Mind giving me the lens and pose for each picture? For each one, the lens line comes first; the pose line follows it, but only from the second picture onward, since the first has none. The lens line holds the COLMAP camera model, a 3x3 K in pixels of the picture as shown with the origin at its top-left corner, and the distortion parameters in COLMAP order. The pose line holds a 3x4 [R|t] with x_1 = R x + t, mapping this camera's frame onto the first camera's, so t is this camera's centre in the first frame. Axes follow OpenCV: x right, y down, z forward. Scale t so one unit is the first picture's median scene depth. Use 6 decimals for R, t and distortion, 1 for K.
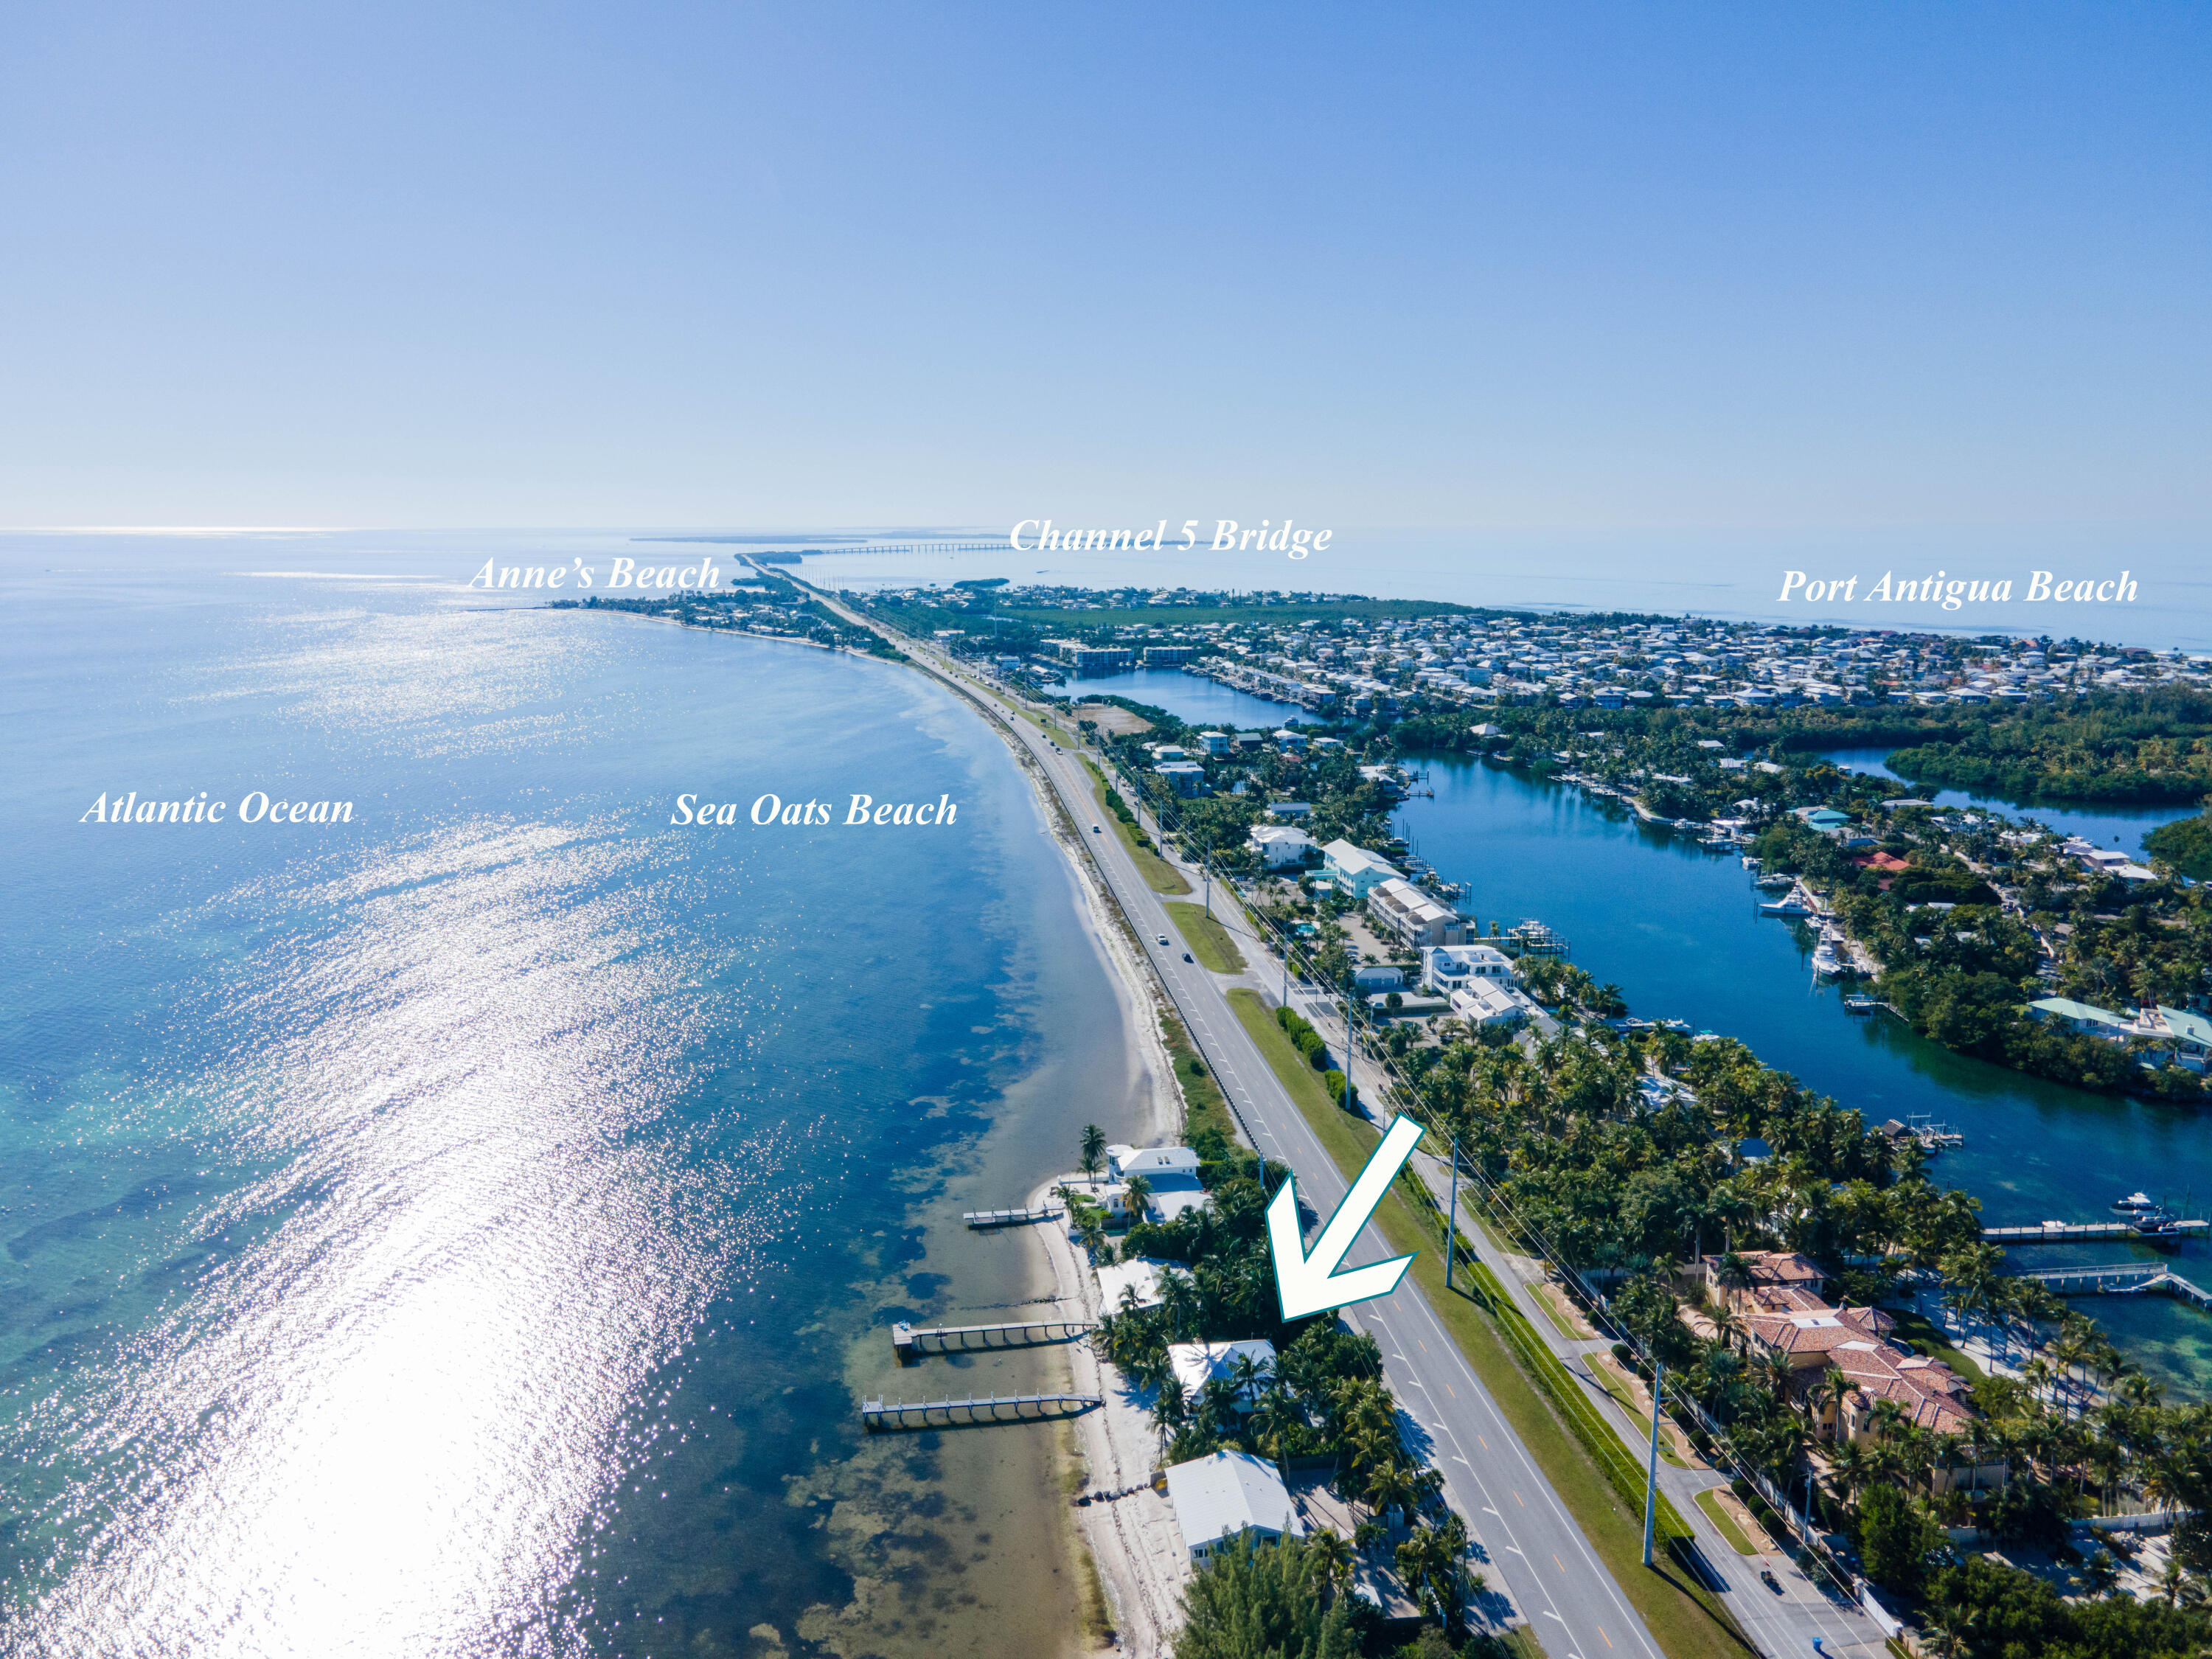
lens RADIAL K [[1592.0, 0, 1106.0], [0, 1592.0, 829.5], [0, 0, 1]] dist [0.029723, 0.004091]
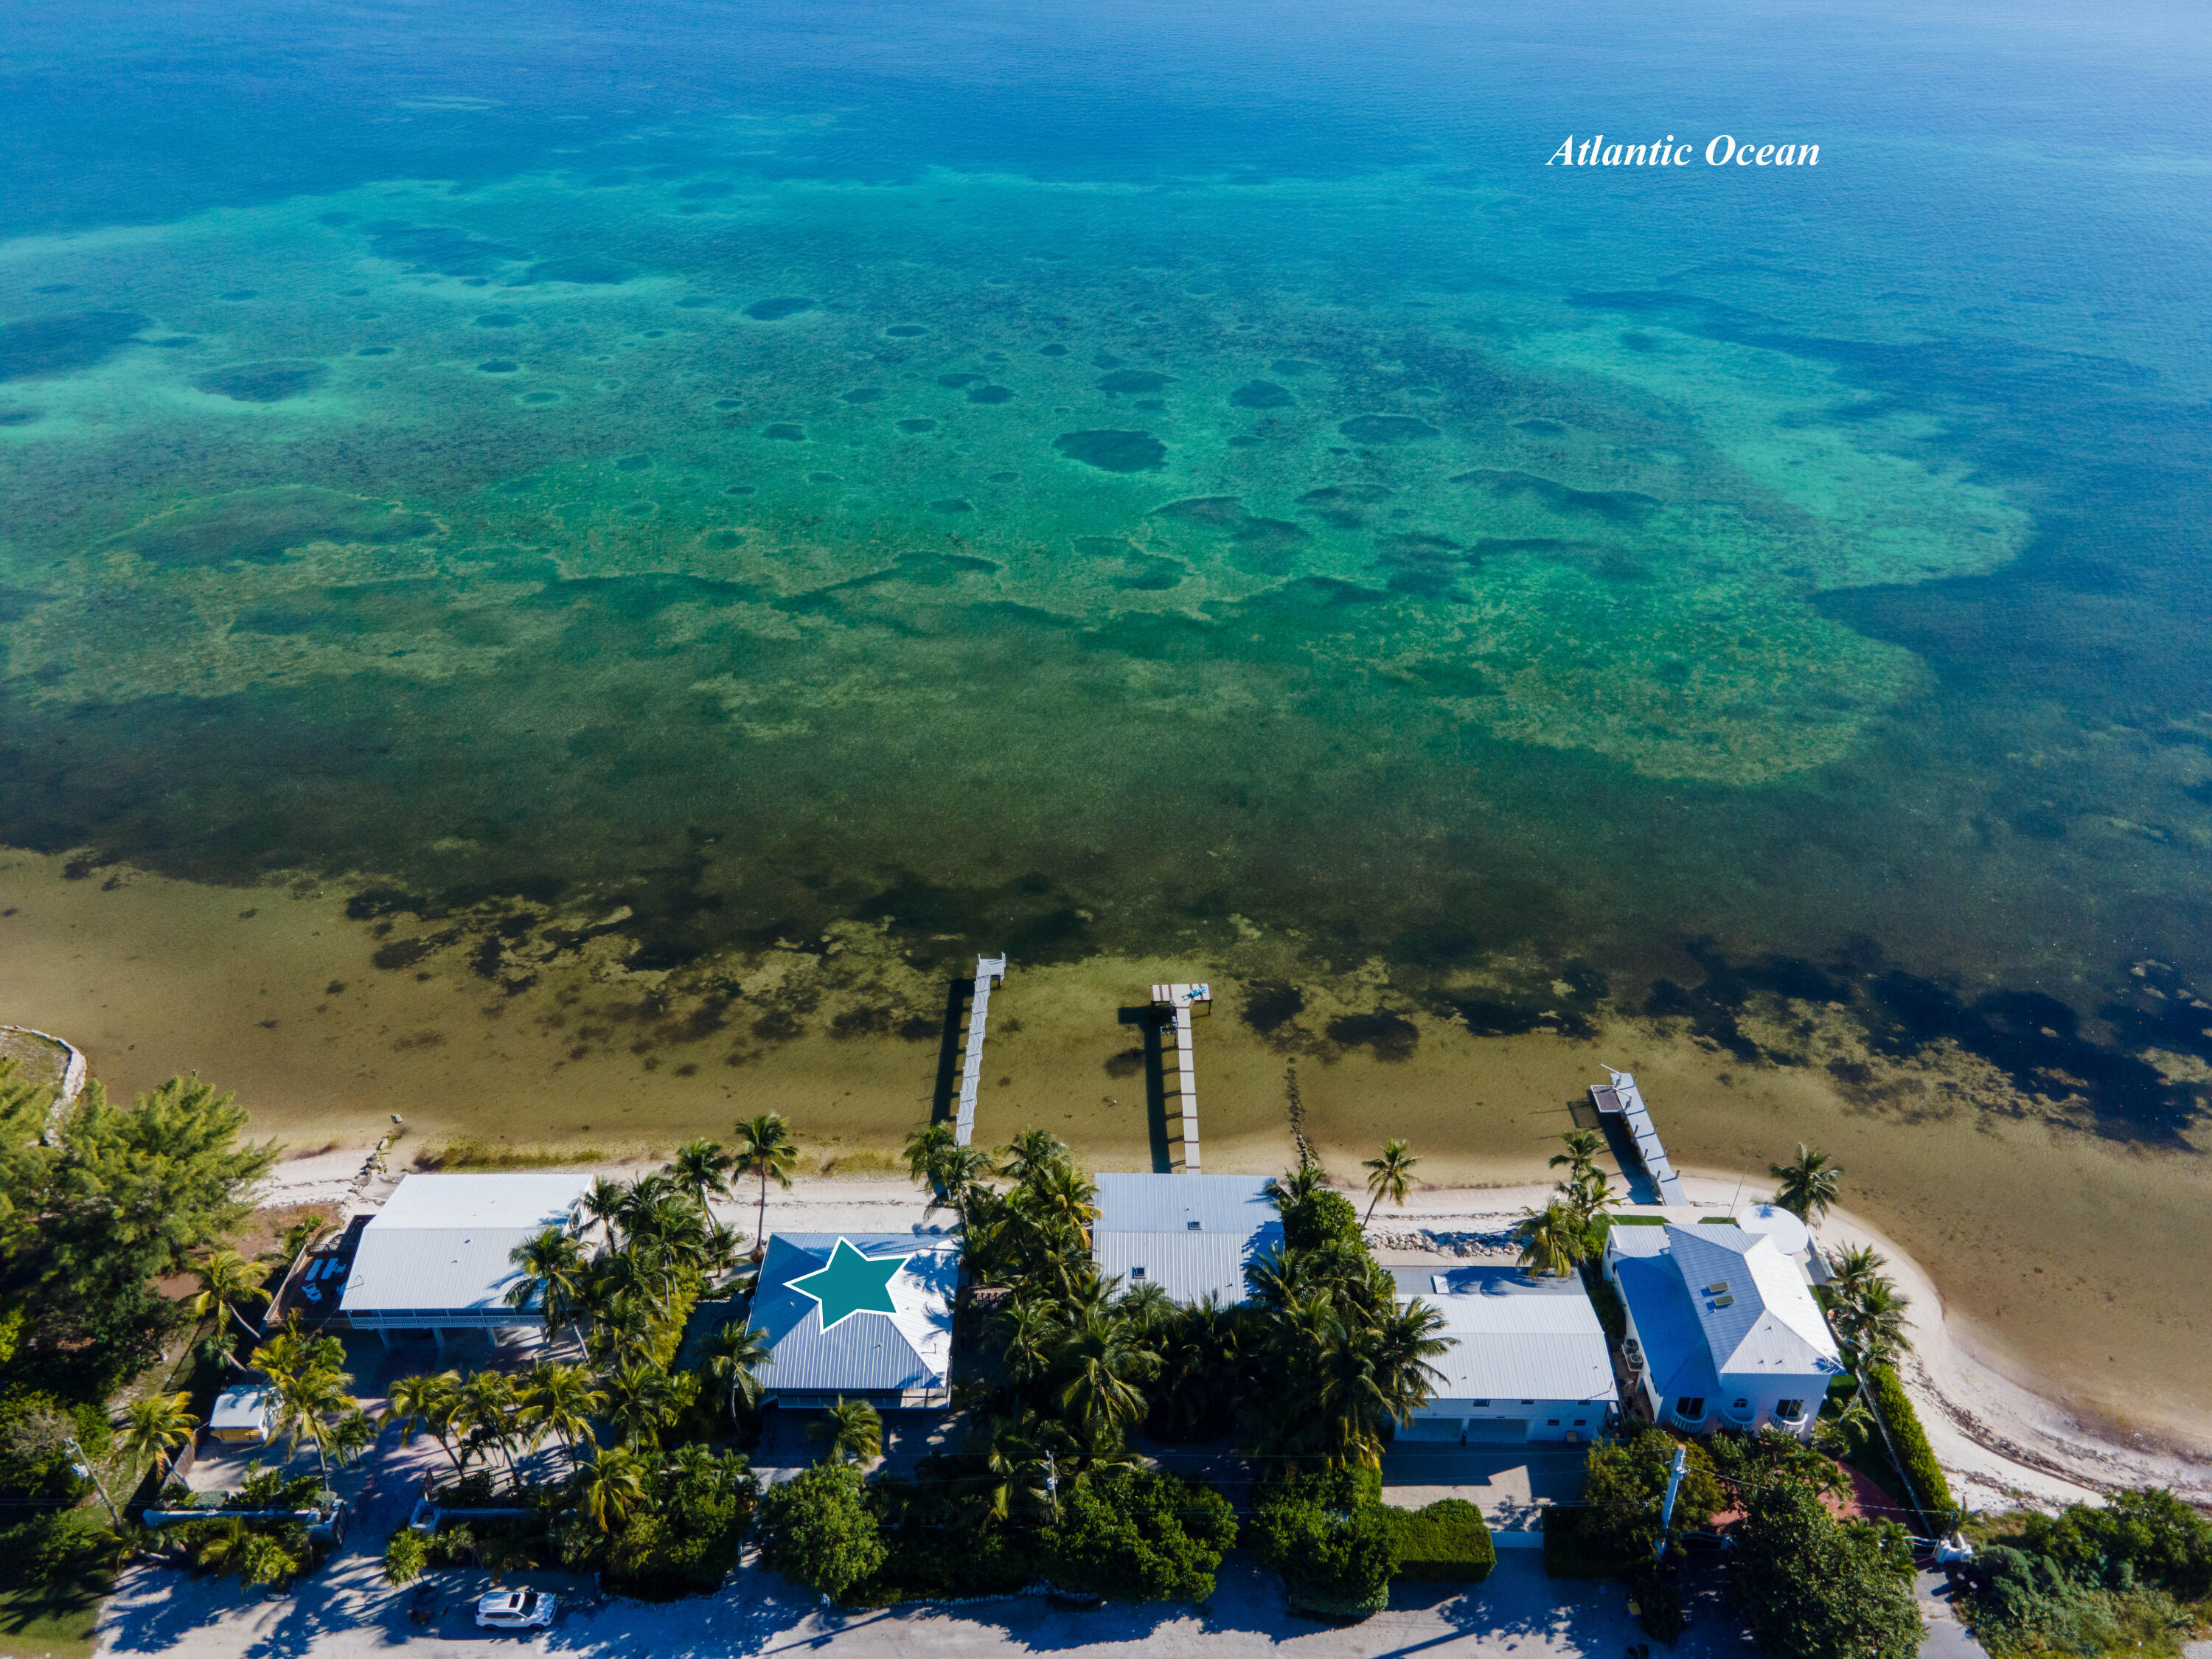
lens RADIAL K [[1592.0, 0, 1106.0], [0, 1592.0, 829.5], [0, 0, 1]] dist [0.029723, 0.004091]
pose [[-0.133149, 0.568659, -0.811726, 0.422848], [-0.176568, 0.792306, 0.584017, -0.140771], [0.975241, 0.221086, -0.005088, 1.046838]]
